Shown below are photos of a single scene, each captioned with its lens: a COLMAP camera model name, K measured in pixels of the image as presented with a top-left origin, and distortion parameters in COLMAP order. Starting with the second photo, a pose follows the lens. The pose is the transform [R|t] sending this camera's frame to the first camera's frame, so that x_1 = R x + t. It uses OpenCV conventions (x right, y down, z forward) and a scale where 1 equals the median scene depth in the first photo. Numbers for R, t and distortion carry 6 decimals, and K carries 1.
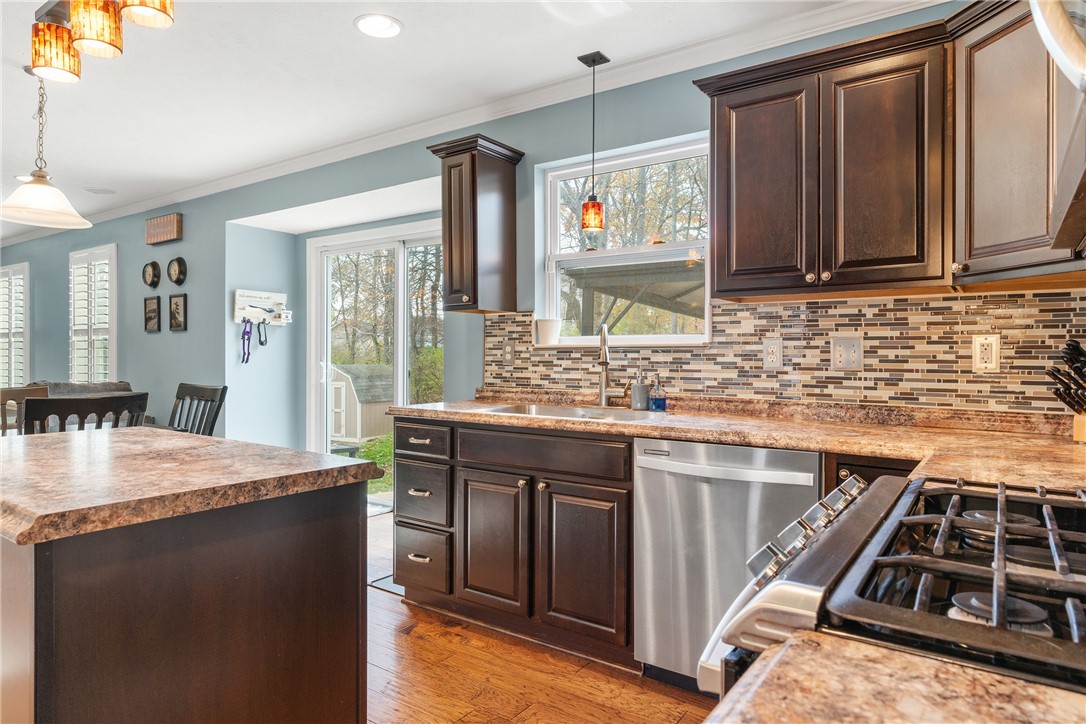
lens RADIAL K [[658.8, 0, 547.5], [0, 658.8, 357.7], [0, 0, 1]] dist [0.002826, 0.000340]
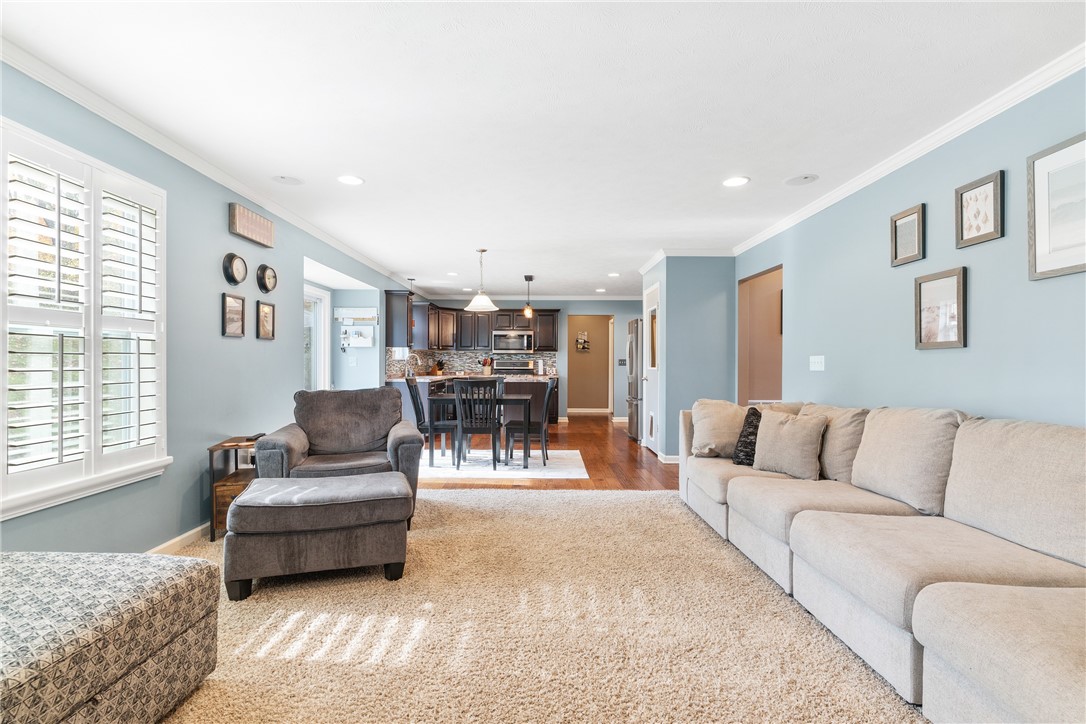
lens RADIAL K [[519.3, 0, 545.6], [0, 519.3, 355.3], [0, 0, 1]] dist [-0.000456, 0.000168]
pose [[-0.579937, 0.003645, 0.814653, -2.317783], [-0.005126, 0.999954, -0.008123, -0.018933], [-0.814645, -0.008887, -0.579892, 1.783760]]
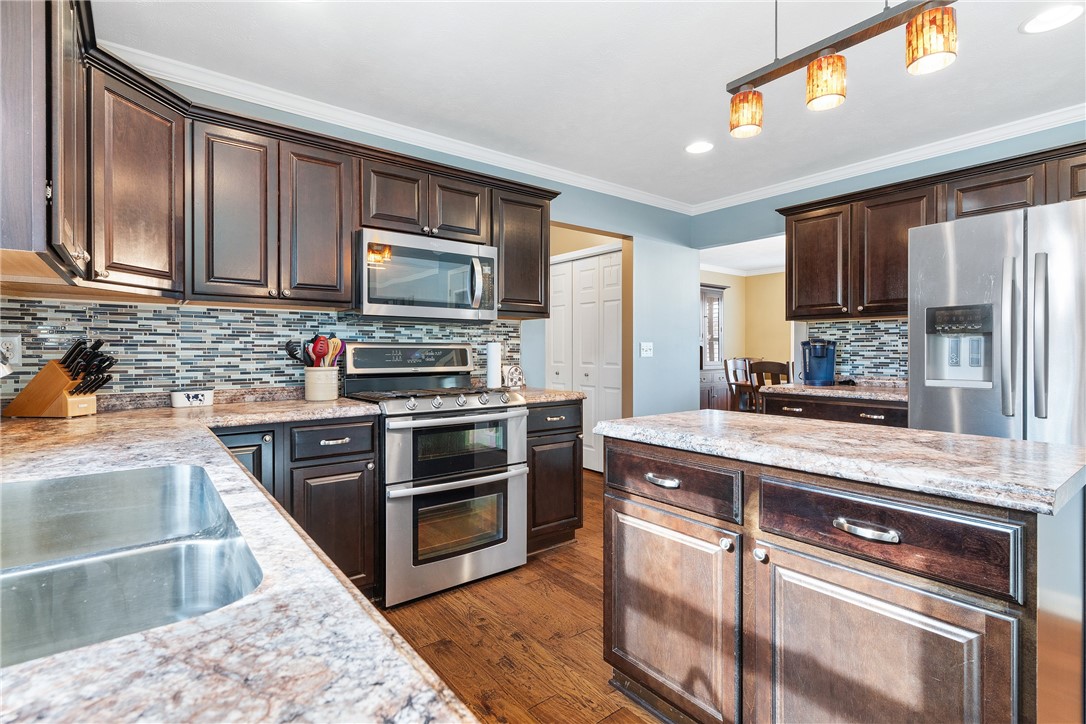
lens RADIAL K [[519.3, 0, 545.6], [0, 519.3, 355.3], [0, 0, 1]] dist [-0.000456, 0.000168]
pose [[-0.956372, -0.006607, 0.292075, -0.222995], [-0.003182, 0.999921, 0.012200, -0.005450], [-0.292133, 0.010739, -0.956317, 0.966223]]
